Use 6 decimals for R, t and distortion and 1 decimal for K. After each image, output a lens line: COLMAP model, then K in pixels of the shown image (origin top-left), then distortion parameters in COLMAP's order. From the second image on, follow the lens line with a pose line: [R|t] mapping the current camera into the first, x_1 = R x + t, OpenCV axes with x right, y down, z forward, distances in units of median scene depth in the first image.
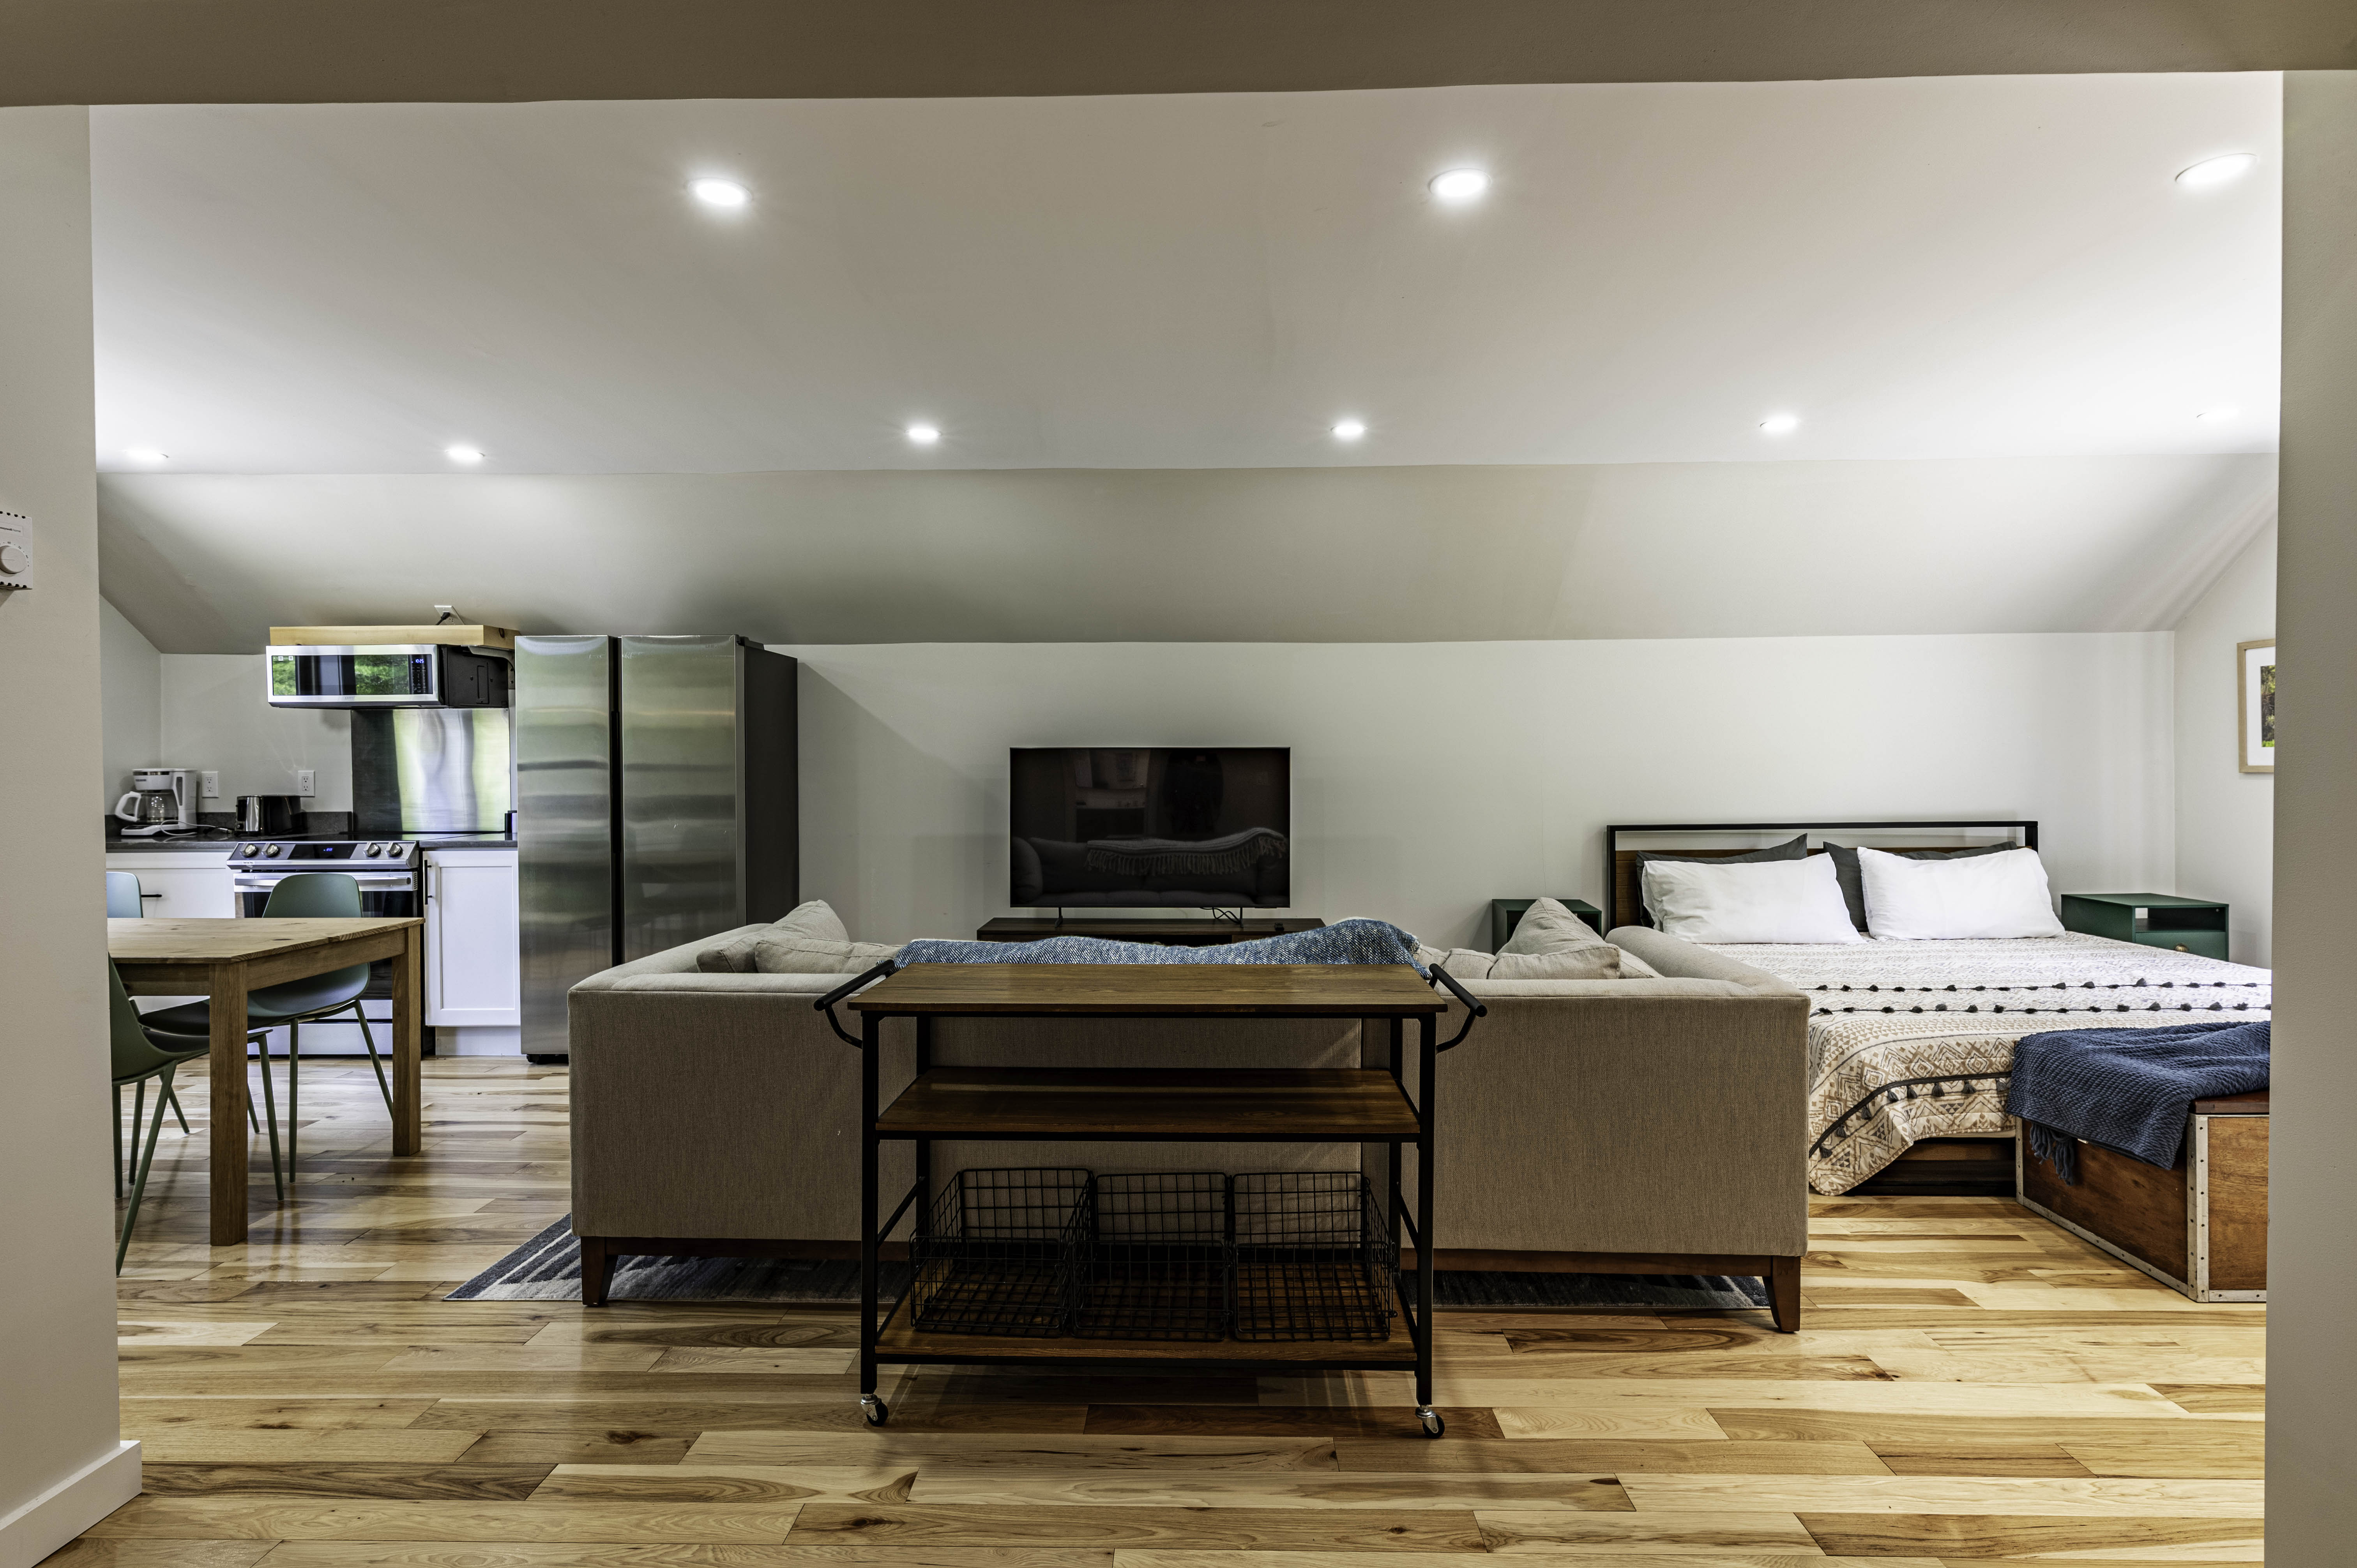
lens RADIAL K [[1115.8, 0, 1175.4], [0, 1115.8, 778.8], [0, 0, 1]] dist [0.002175, -0.000169]
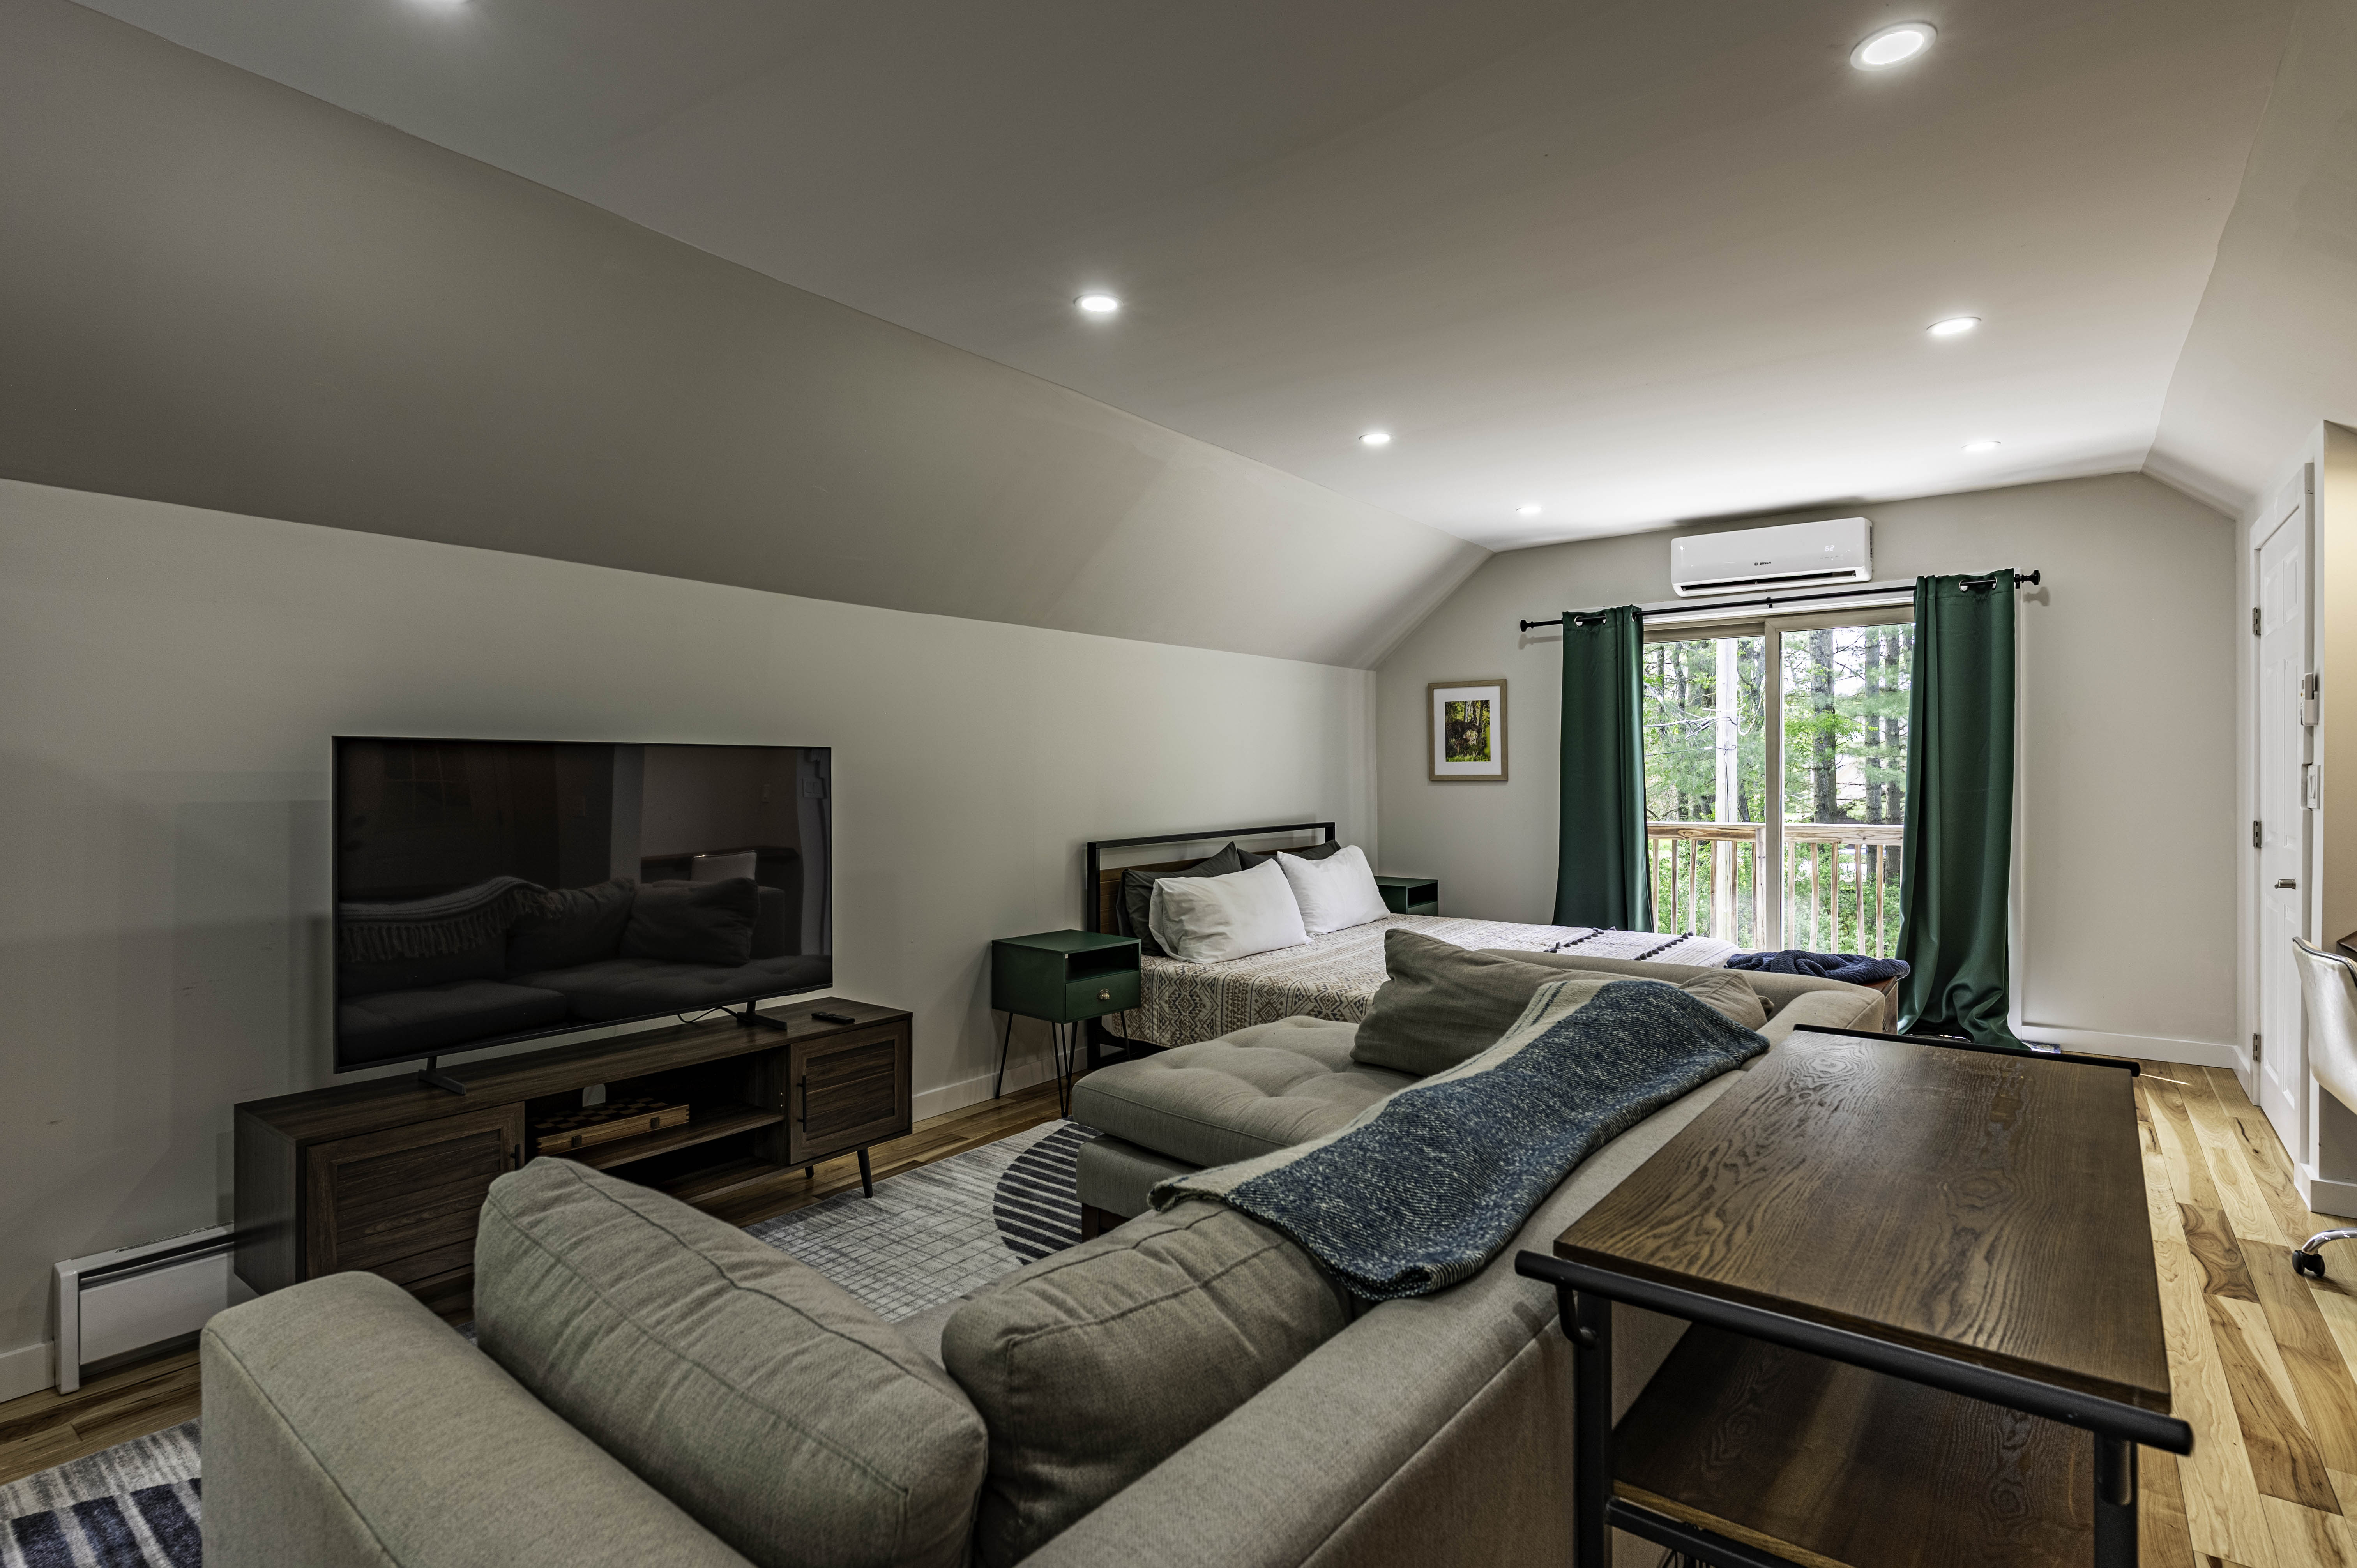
lens RADIAL K [[1147.2, 0, 1174.4], [0, 1147.2, 789.3], [0, 0, 1]] dist [0.000314, -0.000182]
pose [[0.591130, -0.007495, 0.806542, -0.333258], [0.010744, 0.999941, 0.001417, -0.000907], [-0.806505, 0.007828, 0.591176, 0.443918]]
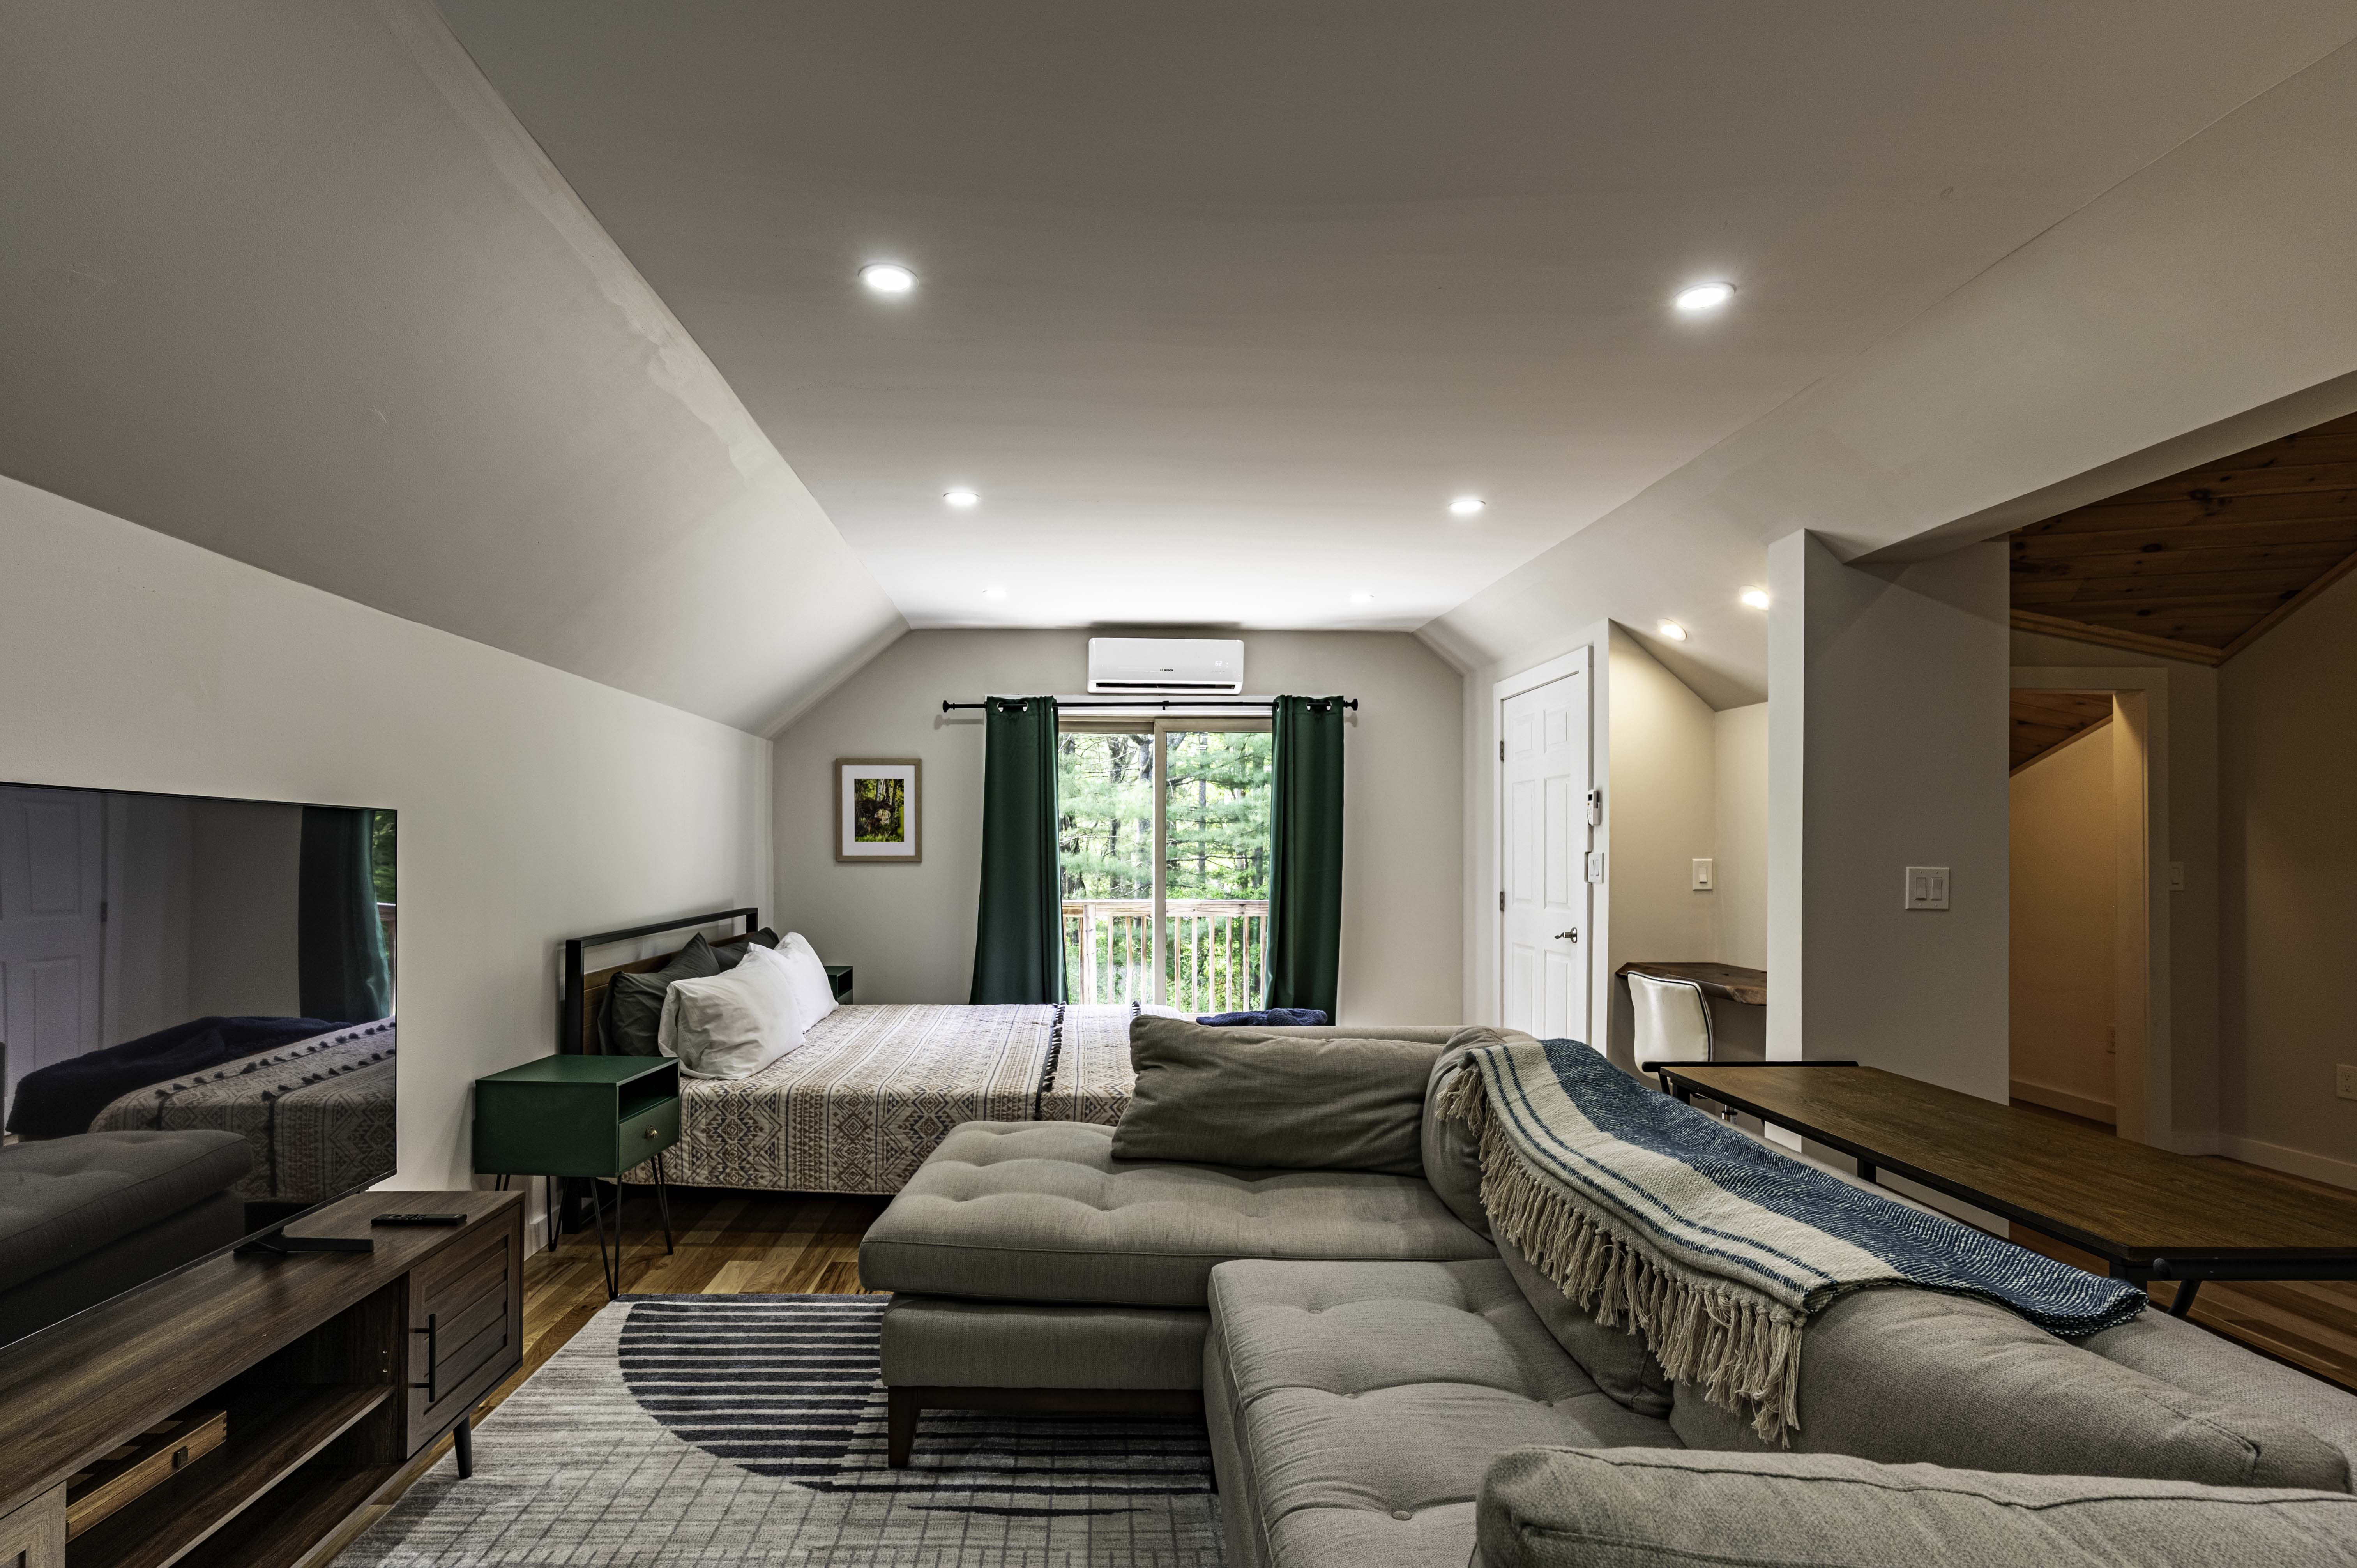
lens RADIAL K [[1164.3, 0, 1102.0], [0, 1164.3, 856.6], [0, 0, 1]] dist [0.001737, 0.000293]
pose [[-0.035252, 0.003027, 0.999374, -0.371626], [0.010059, 0.999946, -0.002674, -0.004908], [-0.999328, 0.009958, -0.035281, 0.758441]]
